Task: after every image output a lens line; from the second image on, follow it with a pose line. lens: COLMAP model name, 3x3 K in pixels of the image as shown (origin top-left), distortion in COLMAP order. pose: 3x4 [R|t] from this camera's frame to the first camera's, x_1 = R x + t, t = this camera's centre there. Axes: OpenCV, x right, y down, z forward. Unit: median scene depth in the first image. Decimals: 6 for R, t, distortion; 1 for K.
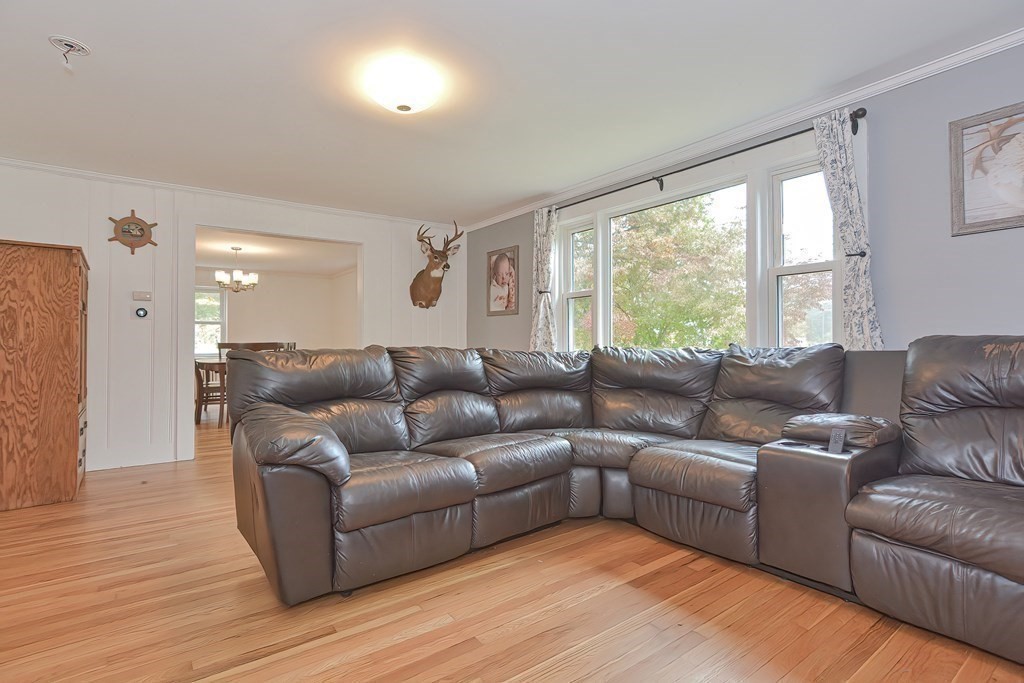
lens RADIAL K [[498.8, 0, 519.7], [0, 498.8, 343.9], [0, 0, 1]] dist [-0.021976, 0.006663]
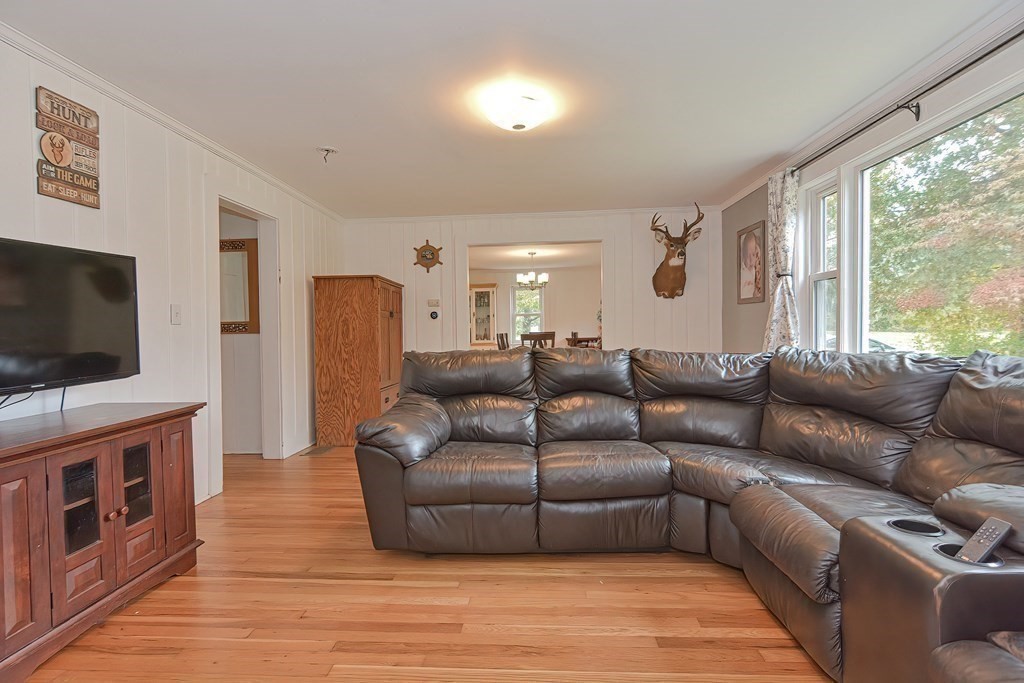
lens RADIAL K [[498.8, 0, 509.1], [0, 498.8, 341.3], [0, 0, 1]] dist [-0.021976, 0.006663]
pose [[0.757879, 0.008111, -0.652345, 0.288310], [0.012314, 0.999567, 0.026735, -0.026876], [0.652279, -0.028295, 0.757451, 0.101832]]
